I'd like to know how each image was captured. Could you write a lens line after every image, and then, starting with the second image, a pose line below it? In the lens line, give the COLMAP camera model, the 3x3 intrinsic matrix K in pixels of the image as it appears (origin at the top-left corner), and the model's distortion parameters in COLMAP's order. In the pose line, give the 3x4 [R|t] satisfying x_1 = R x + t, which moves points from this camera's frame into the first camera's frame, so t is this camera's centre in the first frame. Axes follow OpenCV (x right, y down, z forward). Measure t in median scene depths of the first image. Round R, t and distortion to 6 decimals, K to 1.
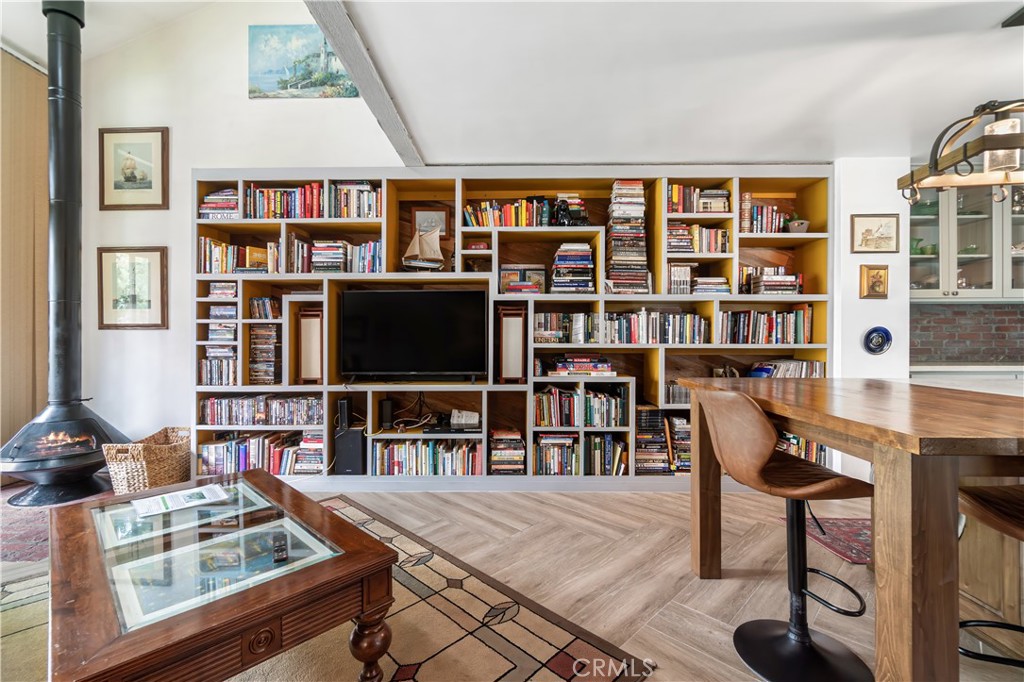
lens RADIAL K [[458.7, 0, 504.6], [0, 458.7, 332.7], [0, 0, 1]] dist [0.001835, 0.000192]
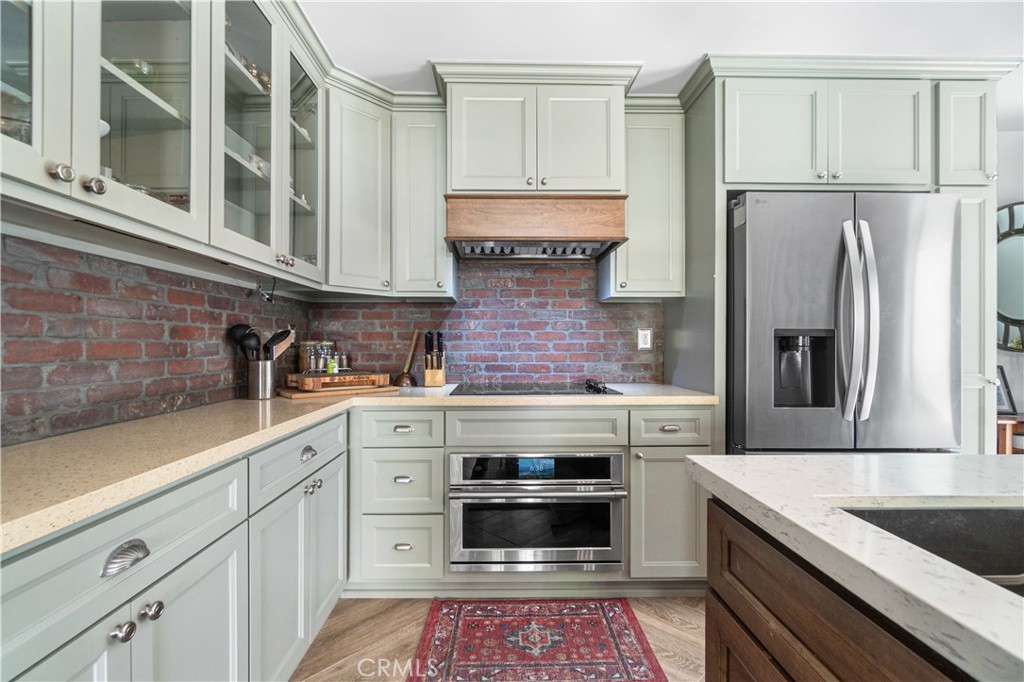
lens RADIAL K [[458.7, 0, 507.3], [0, 458.7, 344.1], [0, 0, 1]] dist [0.001835, 0.000192]
pose [[0.000530, 0.004403, 0.999990, 0.657033], [0.002115, 0.999988, -0.004404, 0.004733], [-0.999998, 0.002118, 0.000520, 0.698605]]
